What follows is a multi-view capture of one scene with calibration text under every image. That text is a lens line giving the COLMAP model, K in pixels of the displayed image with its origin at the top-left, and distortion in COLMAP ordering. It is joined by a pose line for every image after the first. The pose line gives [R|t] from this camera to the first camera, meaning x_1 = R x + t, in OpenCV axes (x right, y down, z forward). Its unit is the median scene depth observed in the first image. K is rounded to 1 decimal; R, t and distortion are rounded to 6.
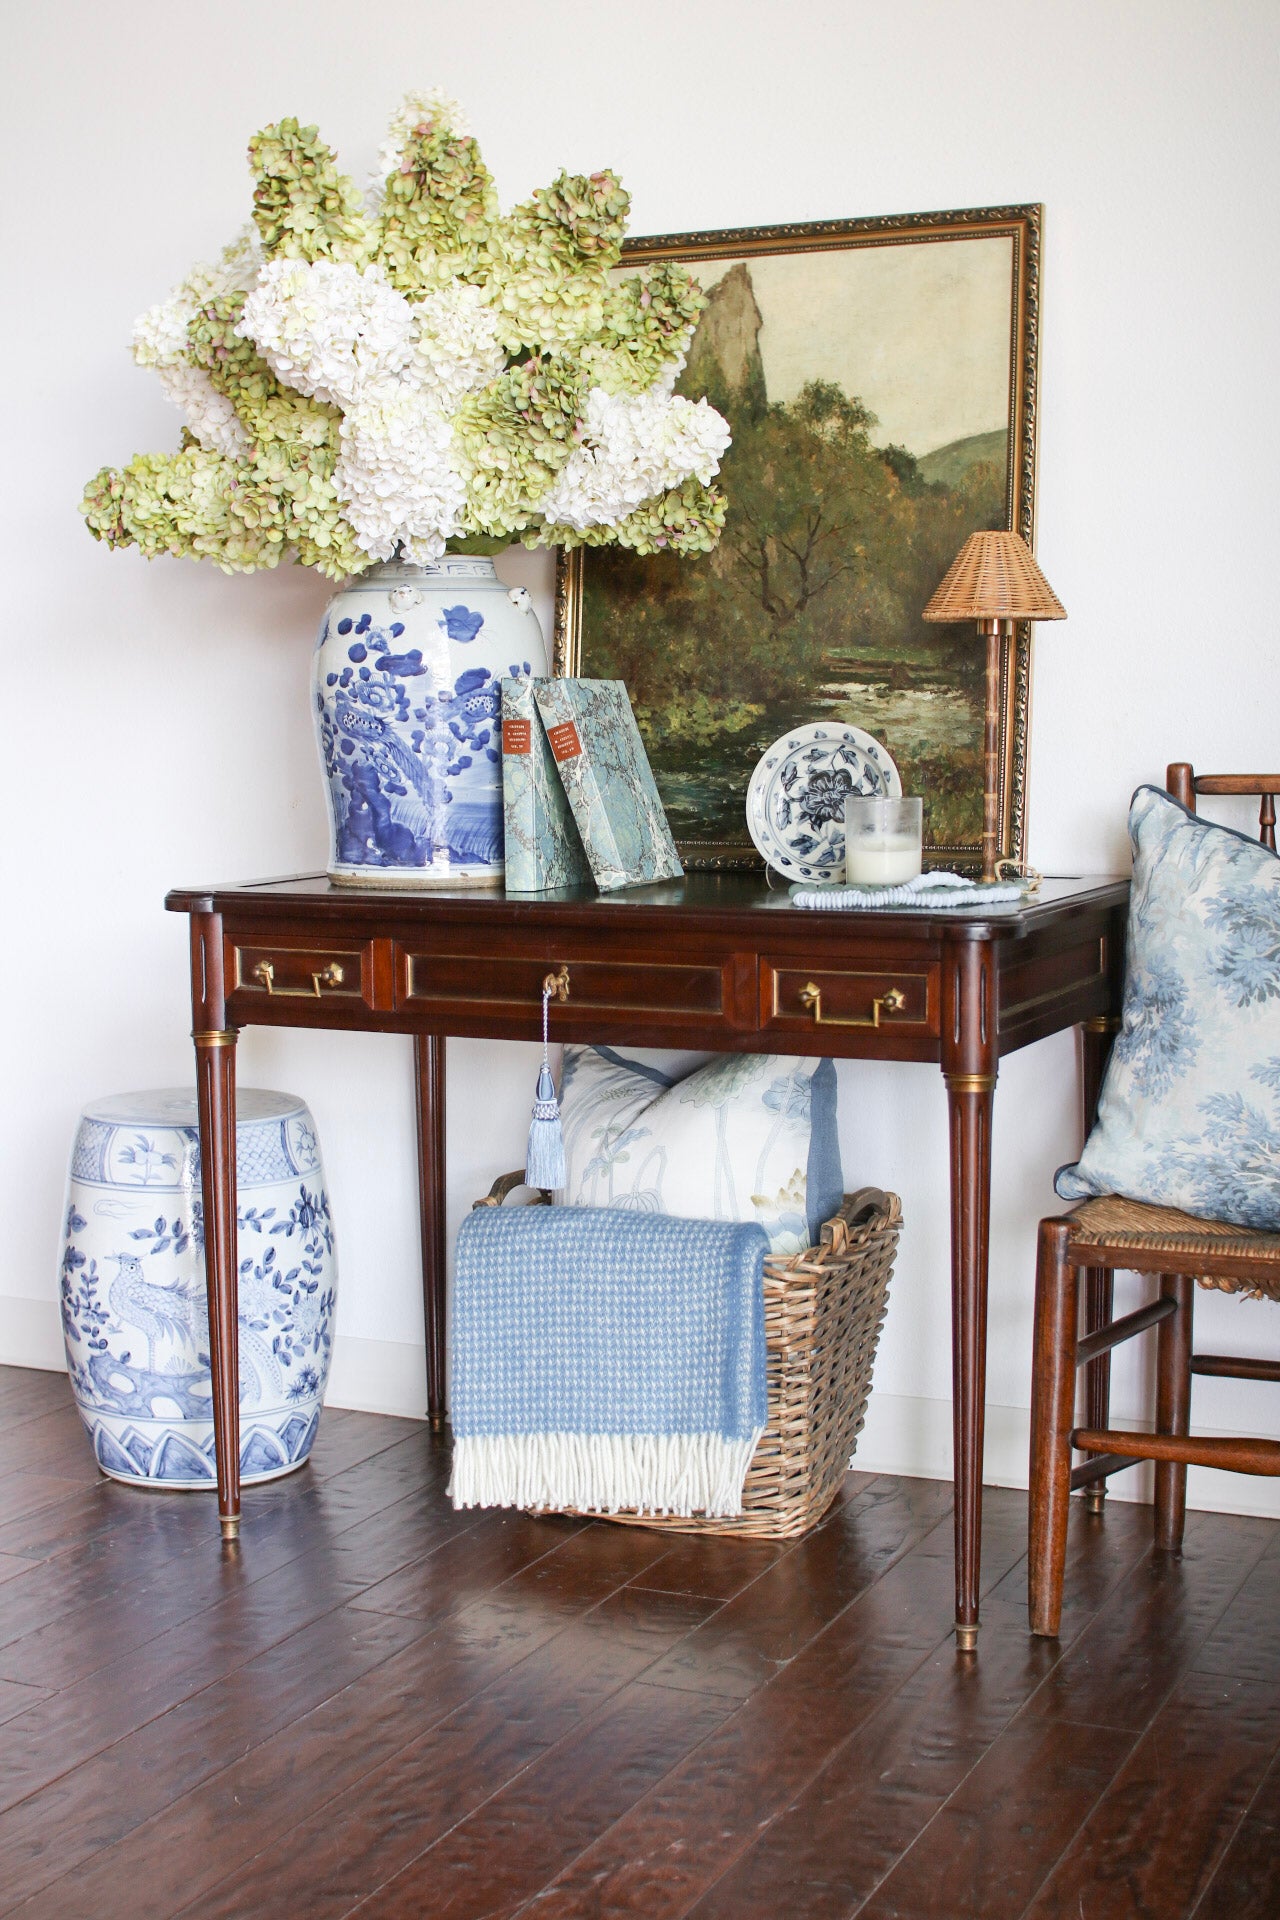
lens RADIAL K [[2673.4, 0, 640.0], [0, 2673.4, 960.0], [0, 0, 1]] dist [-0.187968, 0.293455]
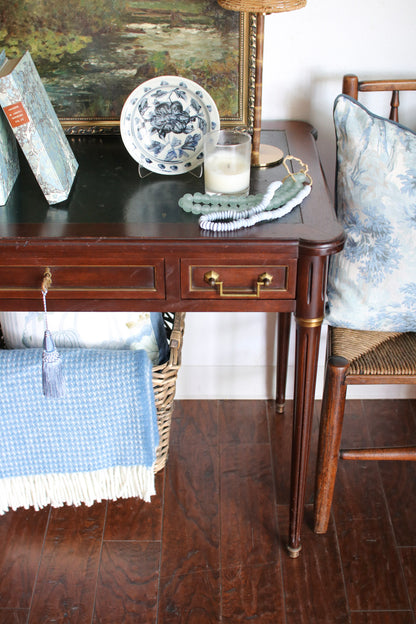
lens RADIAL K [[876.4, 0, 208.0], [0, 876.4, 312.0], [0, 0, 1]] dist [-0.170071, 0.211066]
pose [[0.910857, -0.209588, 0.355545, -0.124510], [0.038106, 0.900491, 0.433202, -0.185326], [-0.410959, -0.381036, 0.828205, 0.493080]]
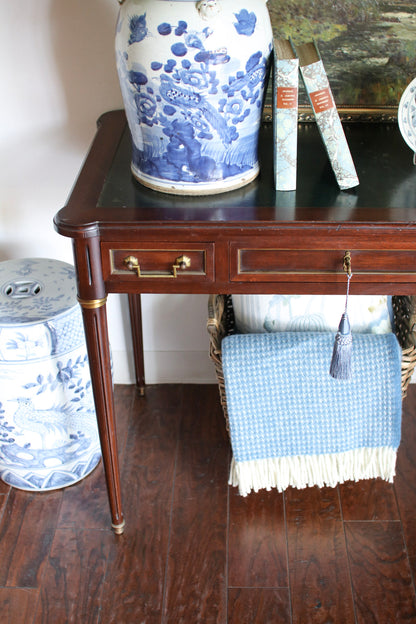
lens RADIAL K [[868.9, 0, 208.0], [0, 868.9, 312.0], [0, 0, 1]] dist [-0.187968, 0.293455]
pose [[0.922132, -0.212725, 0.323142, -0.269254], [0.051493, 0.895316, 0.442445, -0.190794], [-0.383433, -0.391353, 0.836554, 0.549584]]
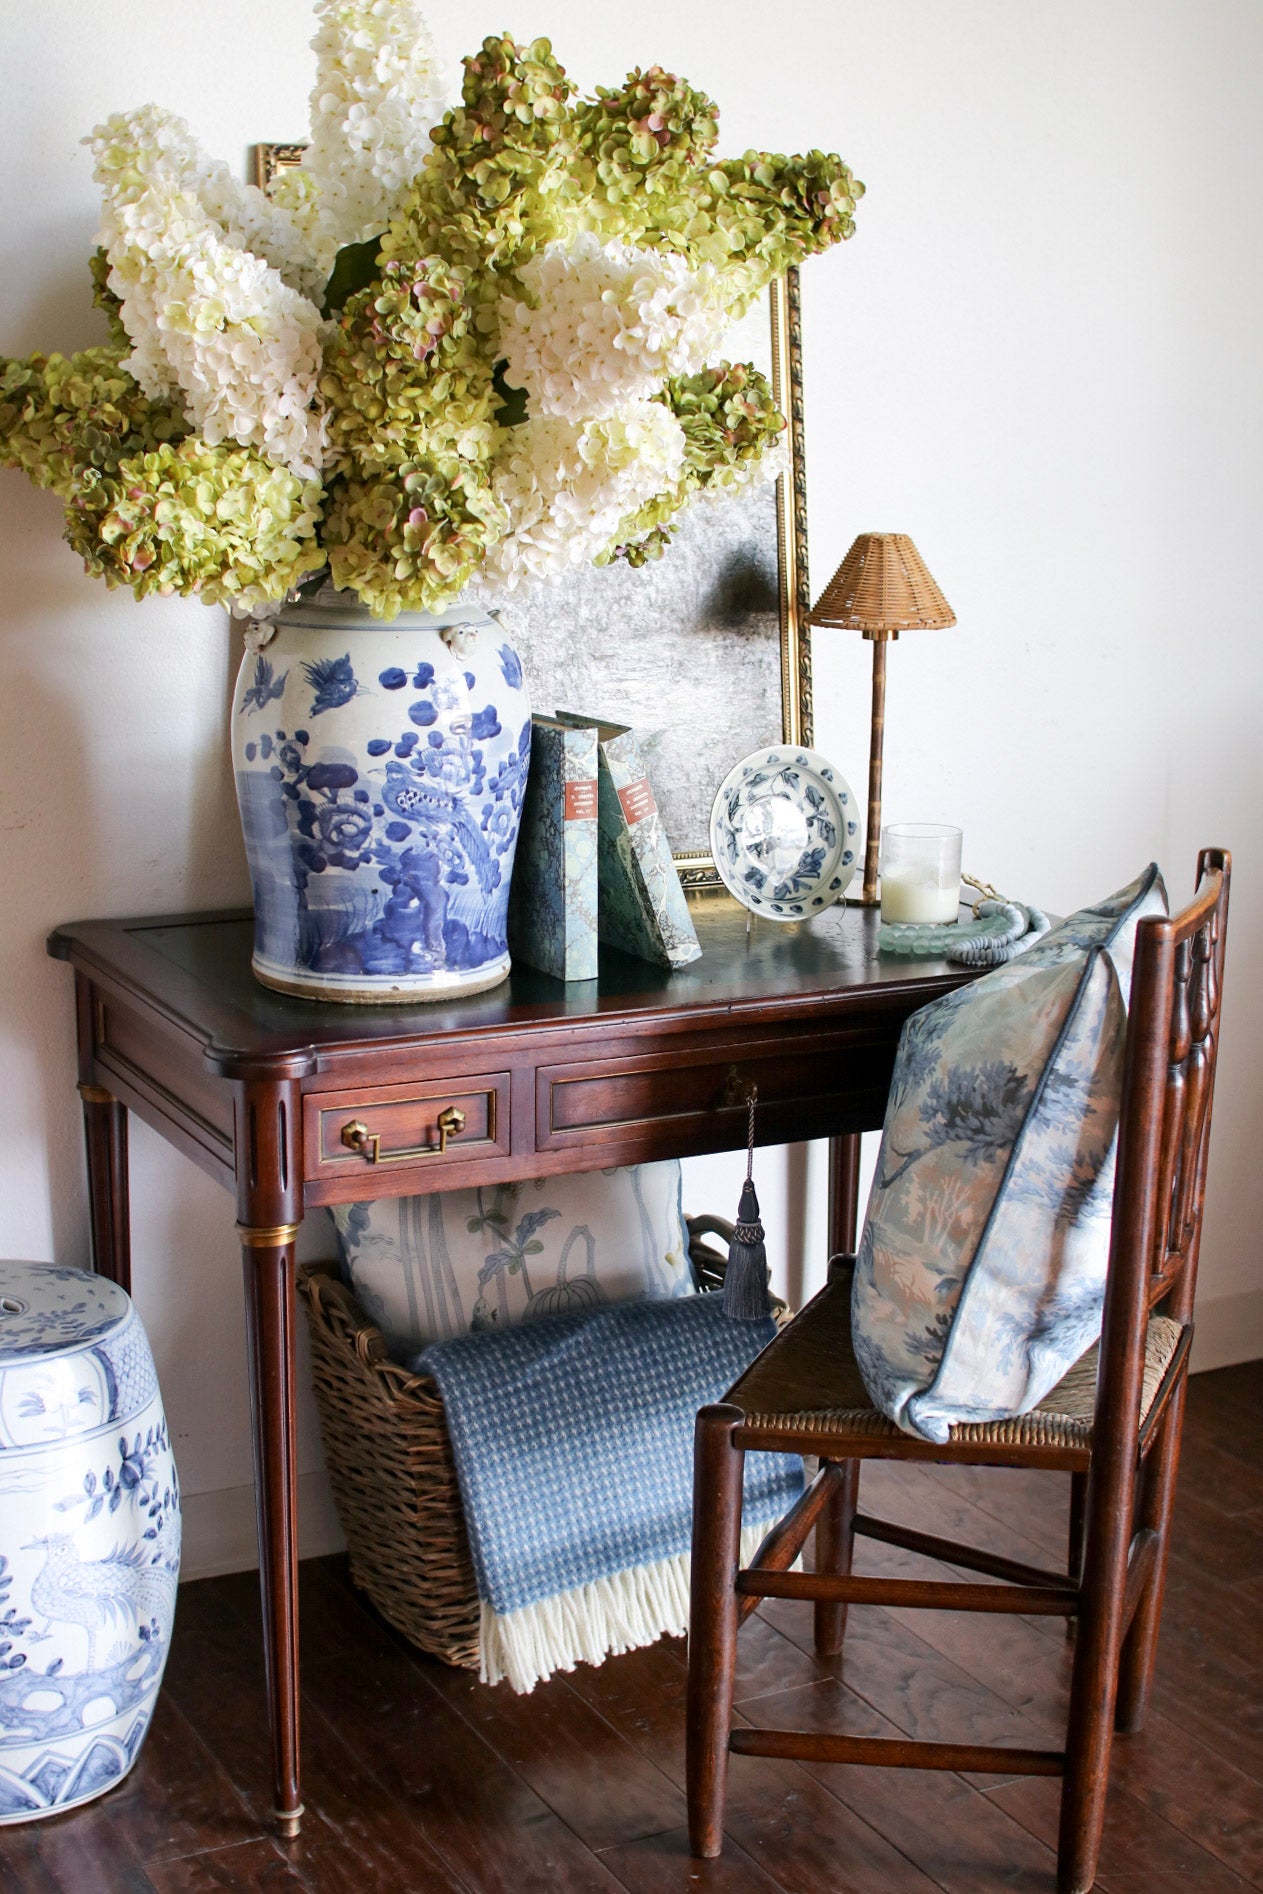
lens RADIAL K [[2660.2, 0, 631.5], [0, 2660.2, 947.0], [0, 0, 1]] dist [-0.170071, 0.211066]
pose [[0.611692, -0.156645, 0.775432, -0.681150], [0.063466, 0.986758, 0.149270, -0.159266], [-0.788546, -0.042094, 0.613534, 0.466645]]
